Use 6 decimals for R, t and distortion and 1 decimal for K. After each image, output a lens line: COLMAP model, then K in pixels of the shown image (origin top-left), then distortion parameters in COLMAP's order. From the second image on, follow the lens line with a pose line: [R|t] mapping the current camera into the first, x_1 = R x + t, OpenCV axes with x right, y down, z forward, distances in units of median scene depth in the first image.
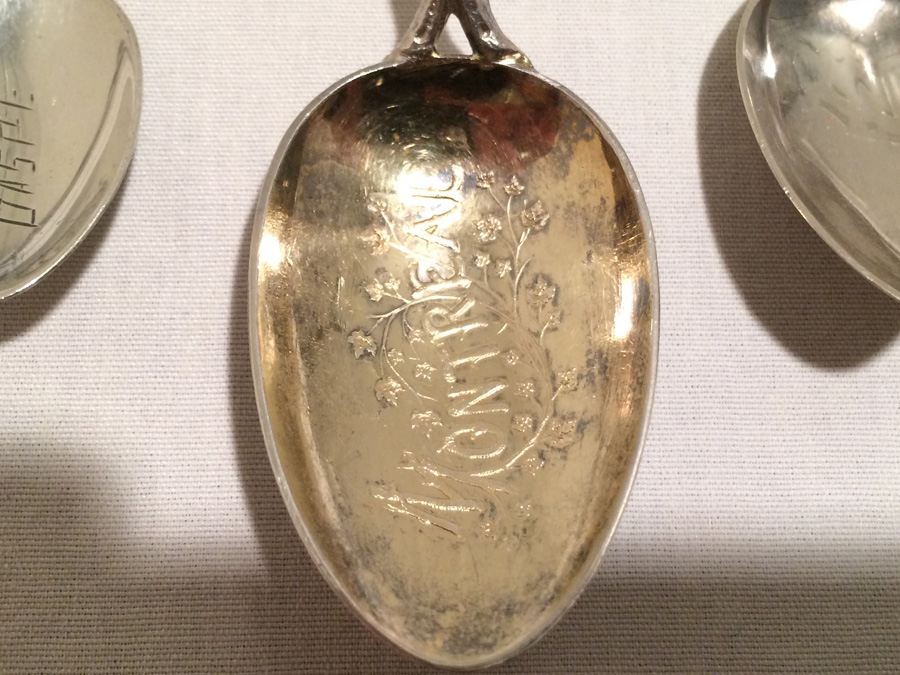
lens RADIAL K [[1084.0, 0, 450.7], [0, 1084.0, 335.7], [0, 0, 1]] dist [0.018228, 0.000000]
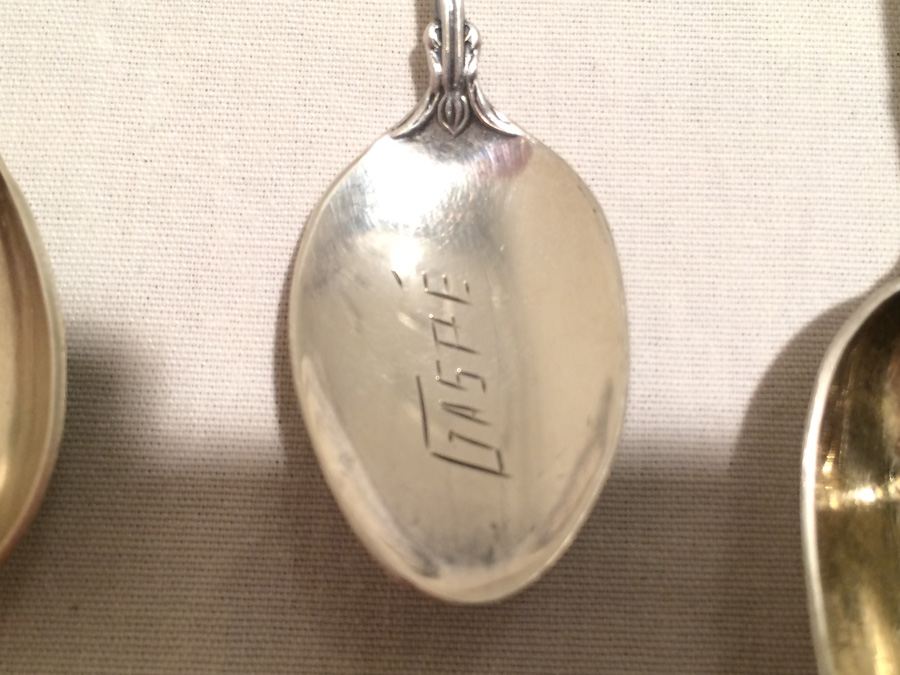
lens RADIAL K [[1084.0, 0, 450.2], [0, 1084.0, 334.2], [0, 0, 1]] dist [0.018228, 0.000000]
pose [[0.998796, 0.038397, -0.030545, -0.383383], [-0.037204, 0.998558, 0.038690, -0.221020], [0.031986, -0.037507, 0.998784, 0.207609]]
